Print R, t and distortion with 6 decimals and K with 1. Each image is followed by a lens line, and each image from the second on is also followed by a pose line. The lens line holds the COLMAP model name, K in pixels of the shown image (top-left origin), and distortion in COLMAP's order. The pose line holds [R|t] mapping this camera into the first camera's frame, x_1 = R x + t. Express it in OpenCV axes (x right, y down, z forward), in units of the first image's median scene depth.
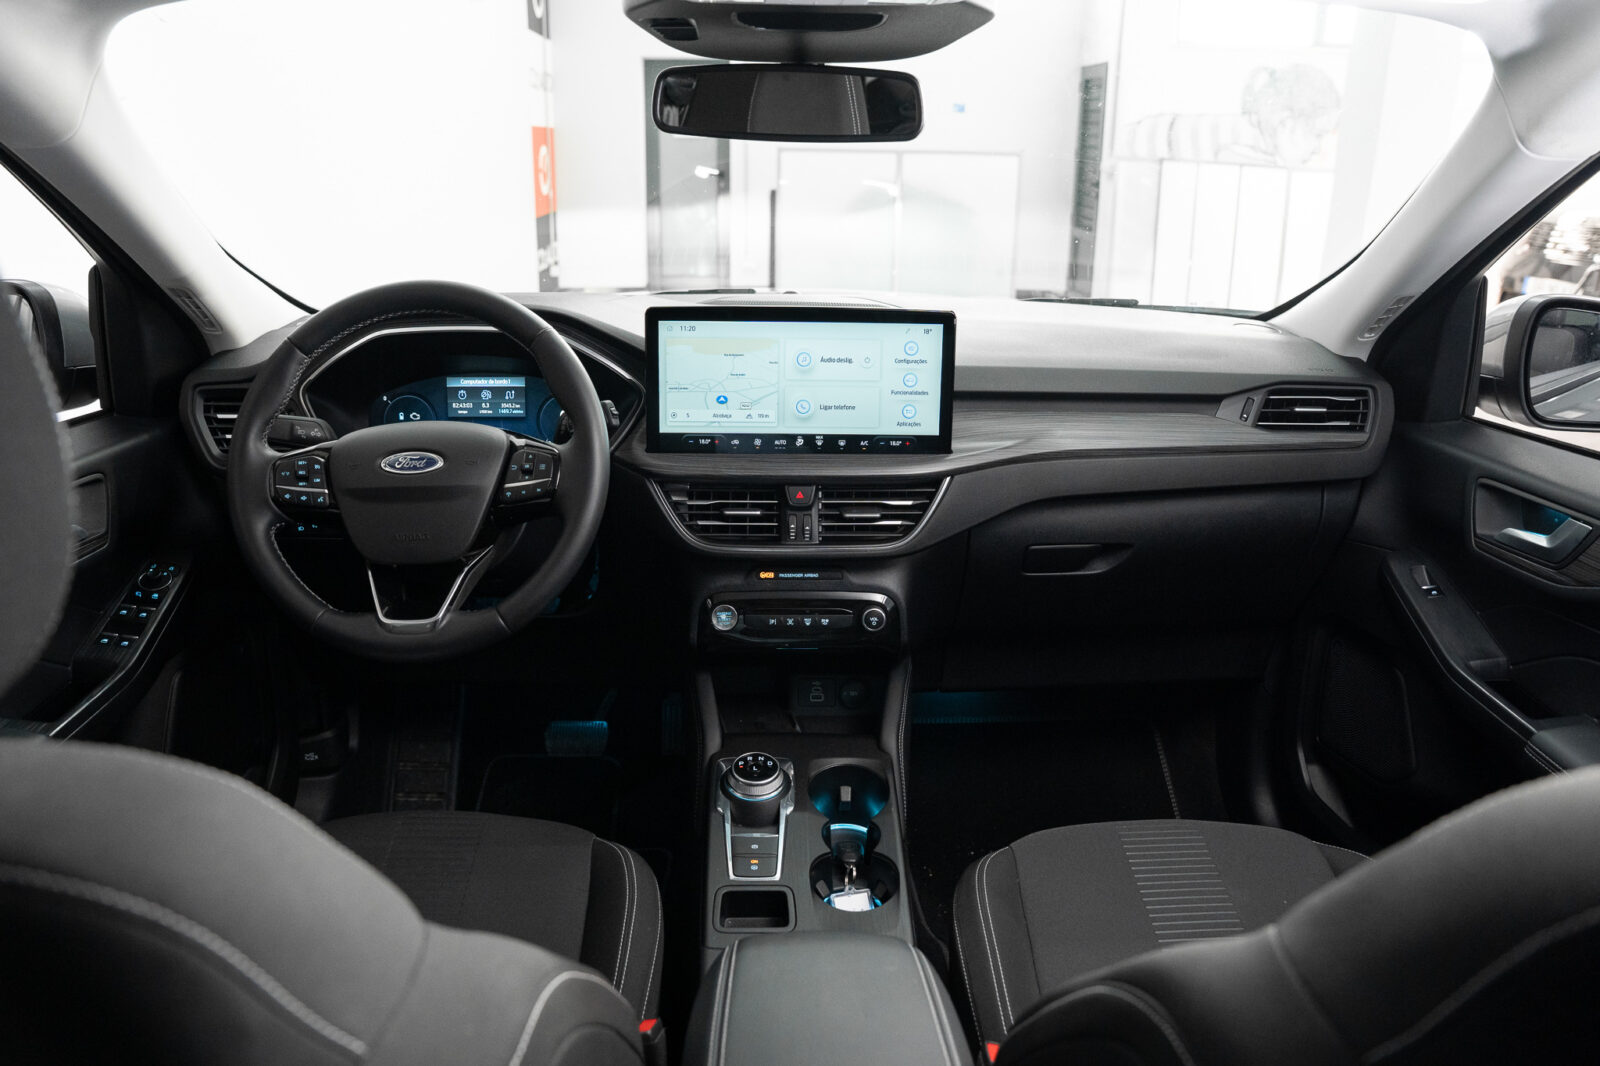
lens RADIAL K [[1127.4, 0, 786.1], [0, 1127.4, 535.2], [0, 0, 1]] dist [-0.151949, 0.083888]
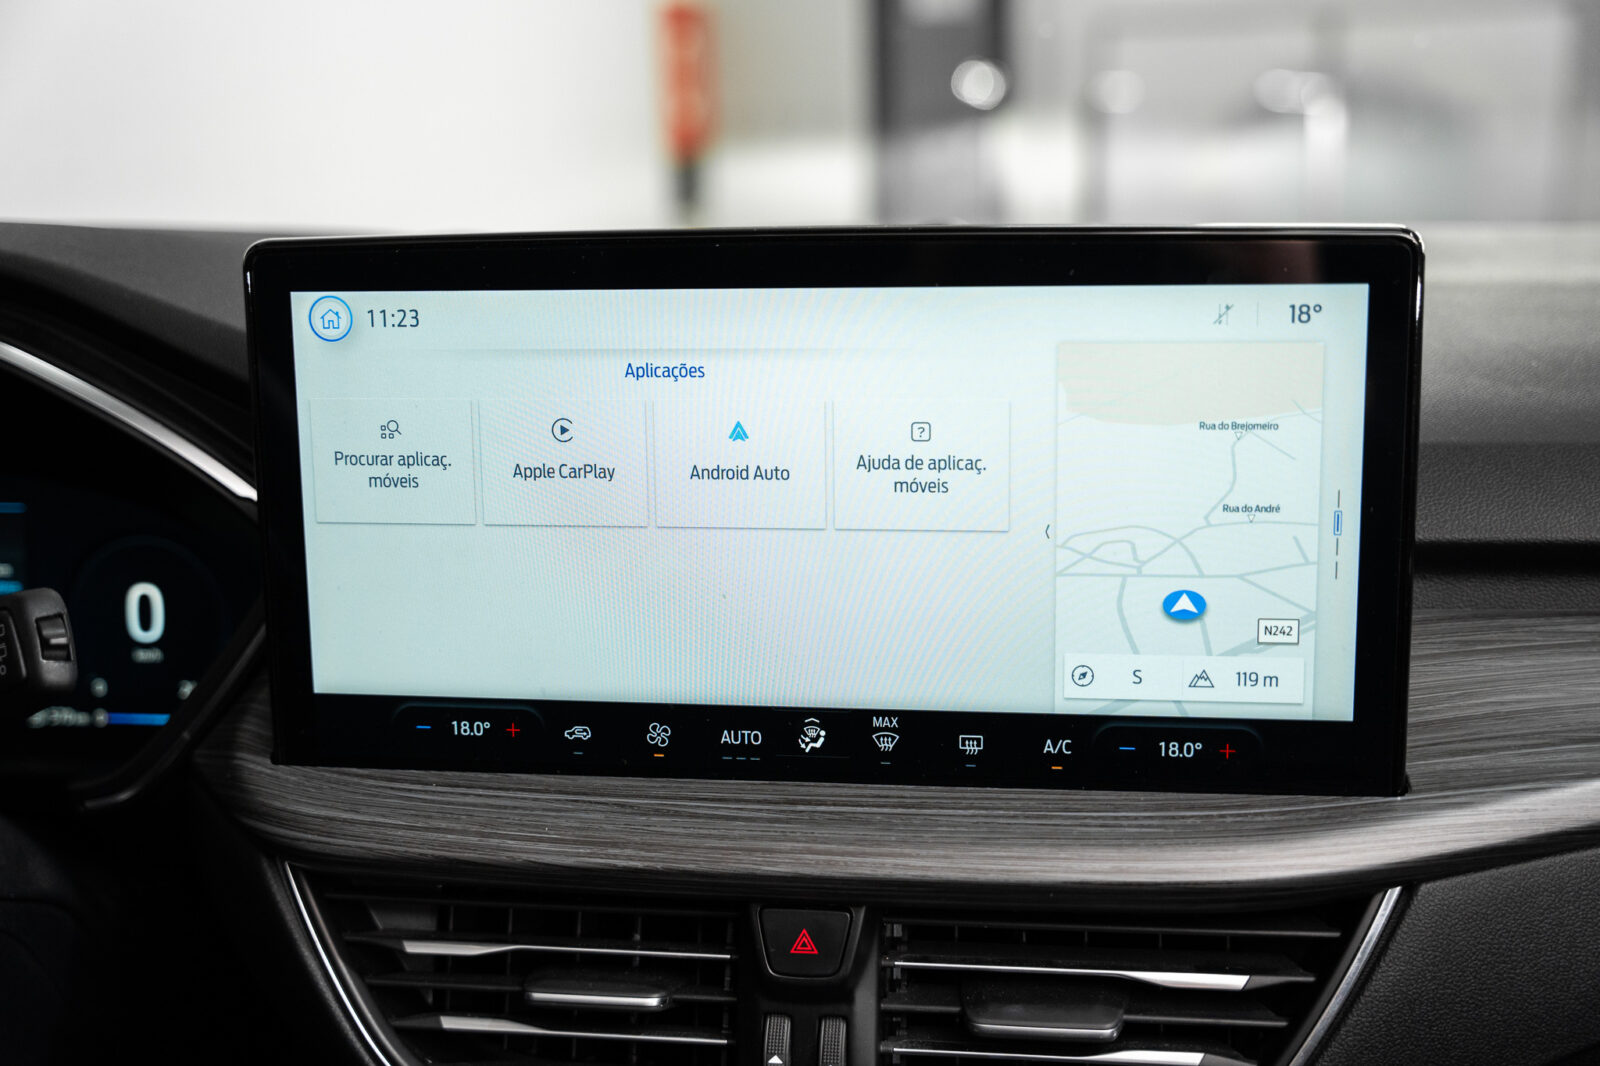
lens RADIAL K [[1909.3, 0, 797.1], [0, 1909.3, 539.7], [0, 0, 1]] dist [-0.000082, 0.000000]
pose [[0.984203, 0.005144, -0.176971, 0.088501], [-0.019980, 0.996419, -0.082156, -0.092292], [0.175915, 0.084394, 0.980781, 0.552252]]
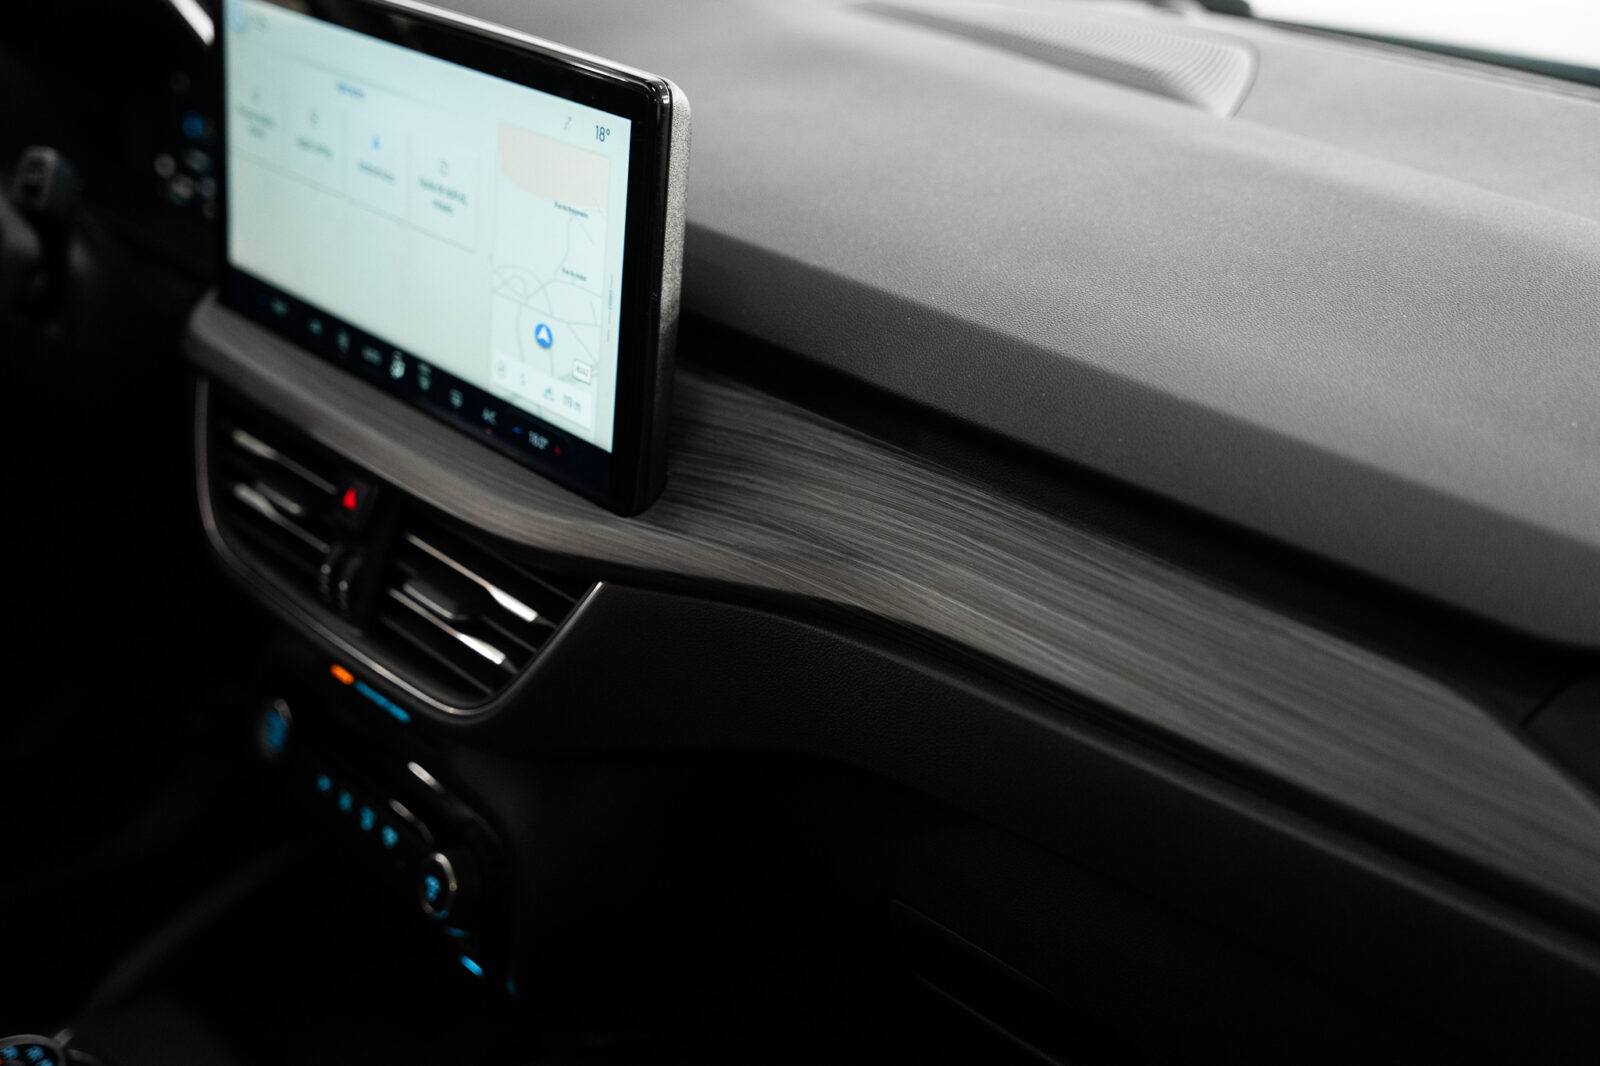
lens RADIAL K [[2159.4, 0, 807.2], [0, 2159.4, 534.1], [0, 0, 1]] dist [0.050768, 0.000000]
pose [[0.622731, 0.306750, -0.719799, 0.642996], [-0.272210, 0.947414, 0.168250, -0.190381], [0.733558, 0.091162, 0.673485, 0.614943]]
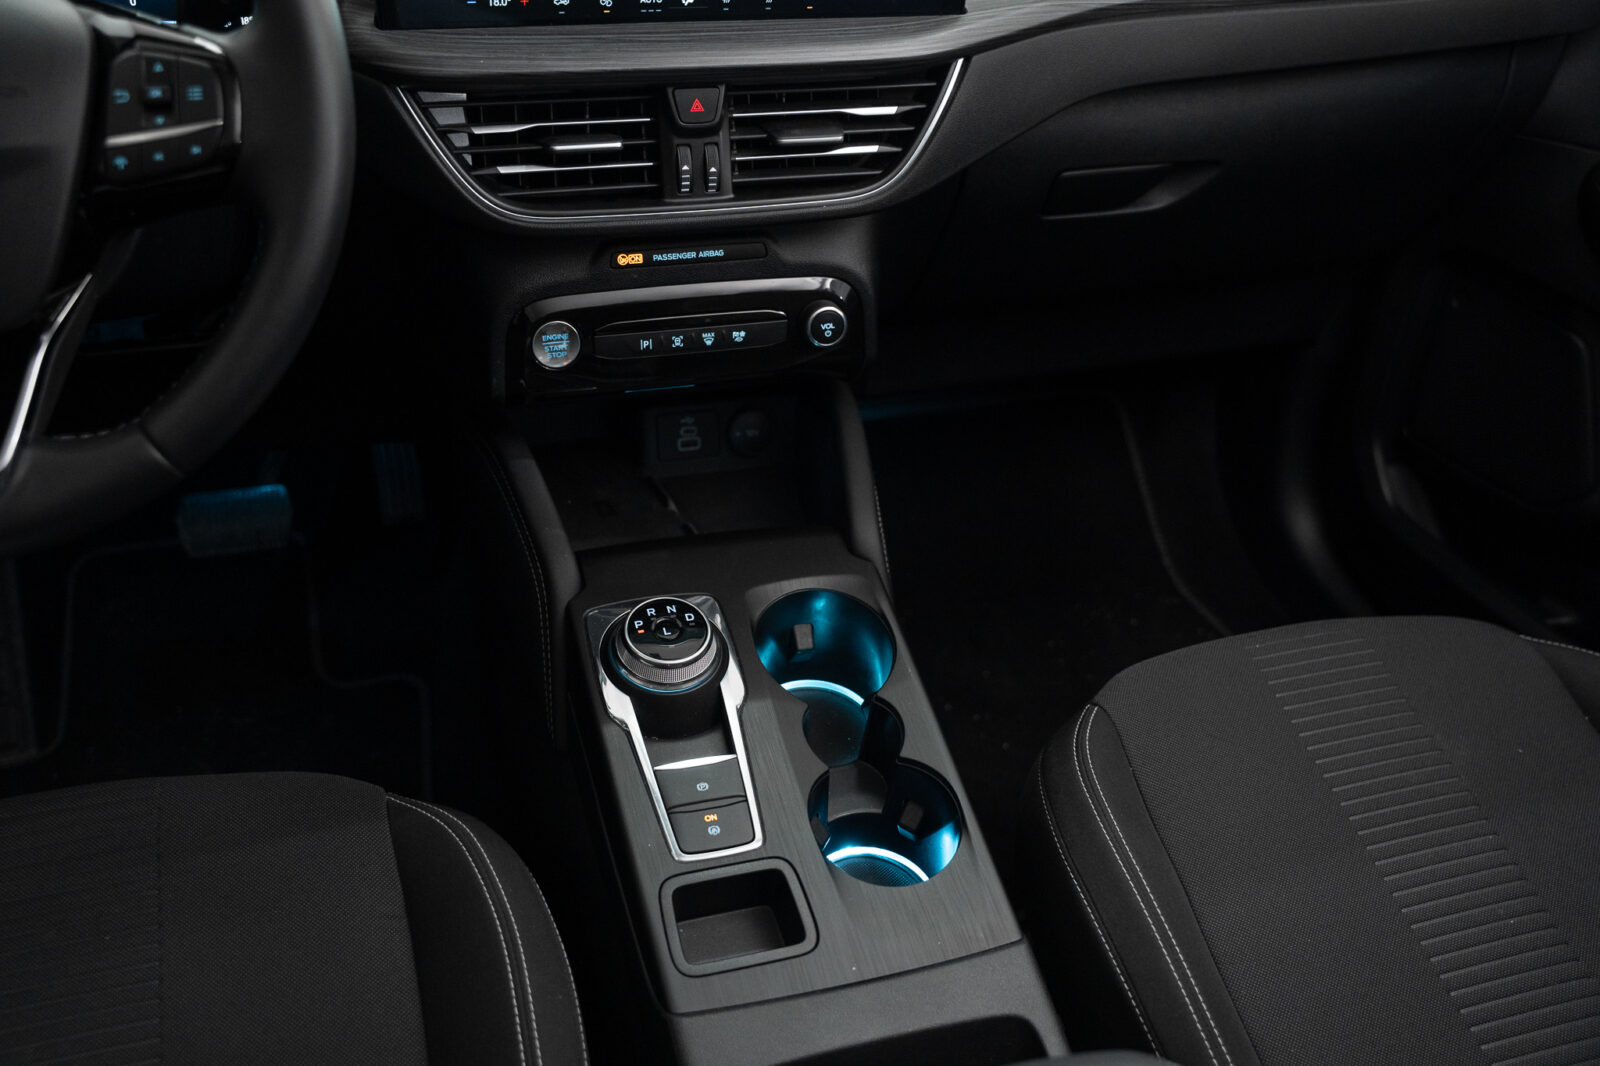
lens RADIAL K [[1430.5, 0, 796.7], [0, 1430.5, 530.1], [0, 0, 1]] dist [-0.082602, 0.068081]
pose [[0.959935, -0.117071, 0.254594, -0.131322], [0.029859, 0.946109, 0.322470, -0.059830], [-0.278626, -0.301948, 0.911699, 0.336065]]
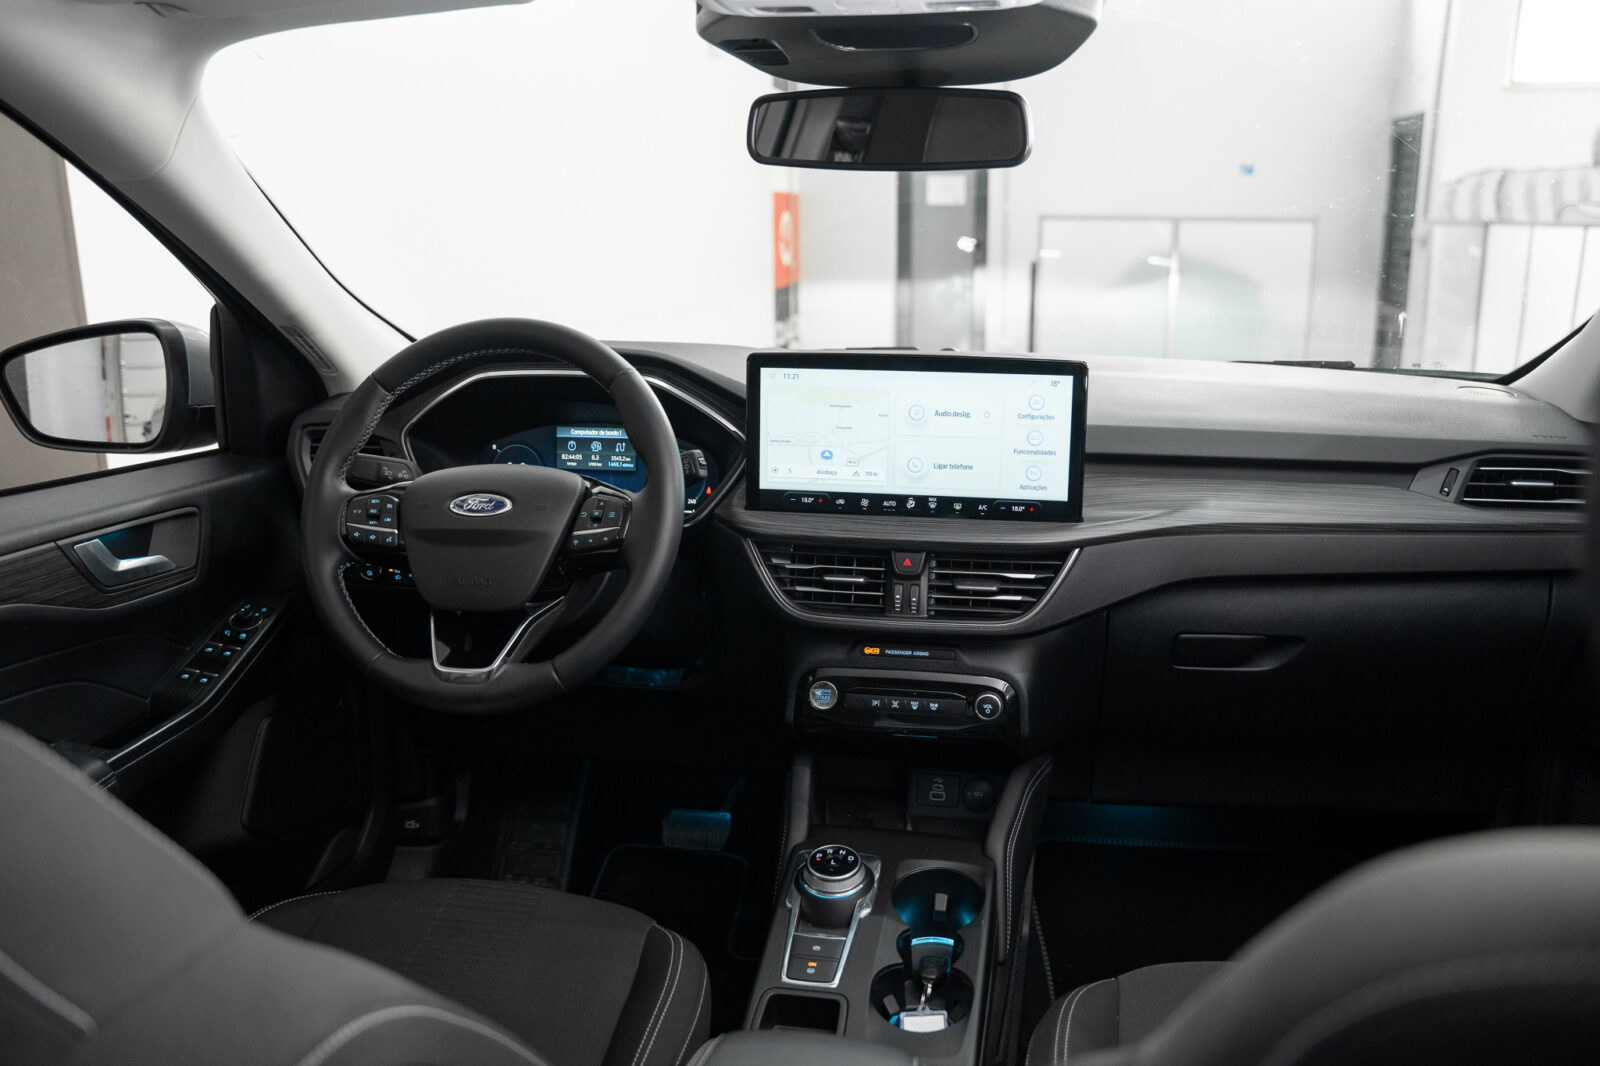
lens RADIAL K [[1248.2, 0, 819.3], [0, 1248.2, 546.2], [0, 0, 1]] dist [-0.132179, 0.097459]
pose [[0.981238, 0.037408, -0.189138, 0.130751], [-0.052065, 0.995963, -0.073128, 0.028105], [0.185639, 0.081604, 0.979224, 0.009750]]
